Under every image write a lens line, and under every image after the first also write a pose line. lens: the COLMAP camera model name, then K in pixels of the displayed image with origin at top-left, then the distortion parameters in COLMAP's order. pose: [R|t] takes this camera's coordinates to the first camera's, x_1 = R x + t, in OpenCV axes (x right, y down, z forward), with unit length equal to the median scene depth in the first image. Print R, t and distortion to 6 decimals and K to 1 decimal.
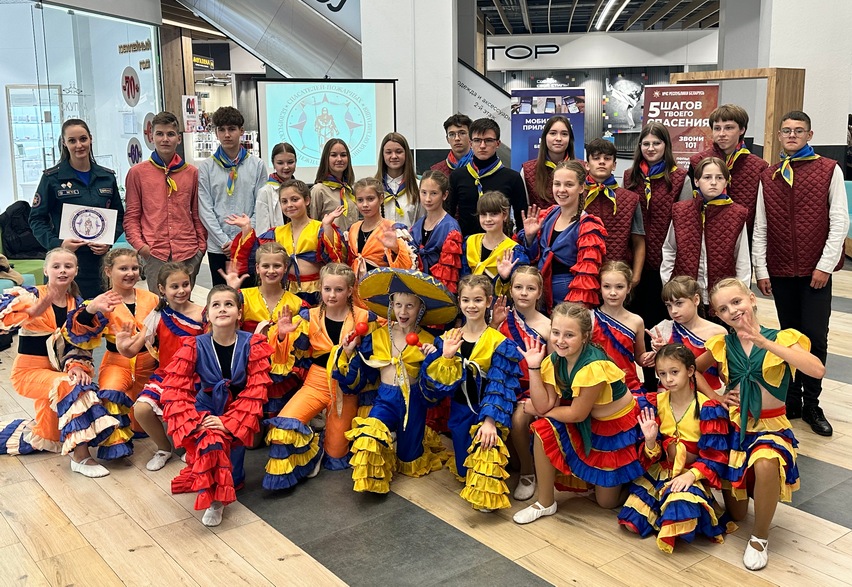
lens RADIAL K [[879.0, 0, 423.8], [0, 879.0, 235.3], [0, 0, 1]] dist [0.051771, 0.000000]
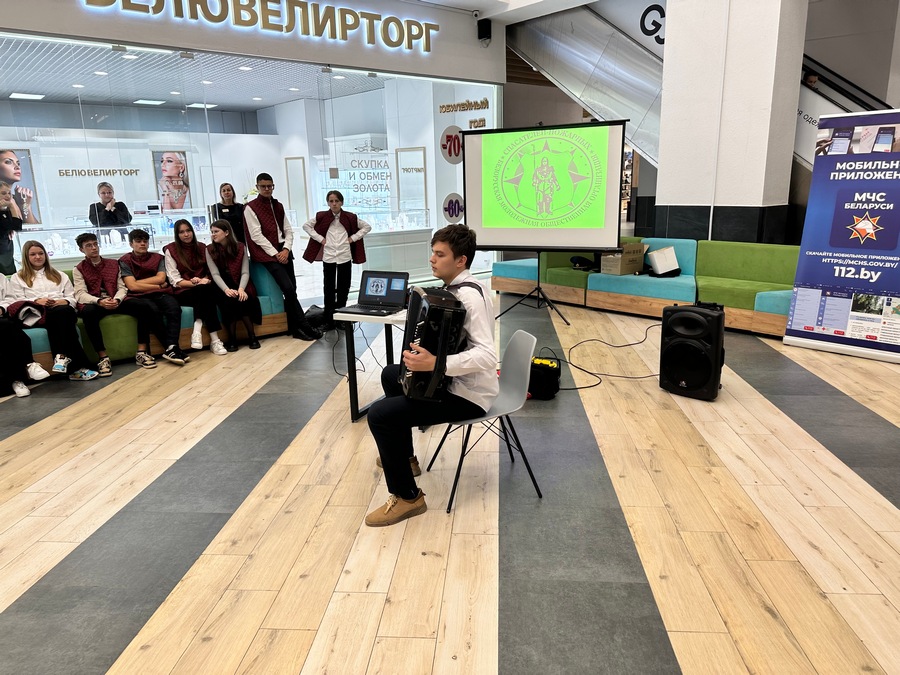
lens RADIAL K [[636.0, 0, 412.2], [0, 636.0, 333.5], [0, 0, 1]] dist [0.010733, -0.027473]
pose [[0.727898, 0.144020, -0.670390, 0.218682], [-0.067012, 0.987955, 0.139482, -0.052350], [0.682403, -0.056605, 0.728781, 0.440658]]
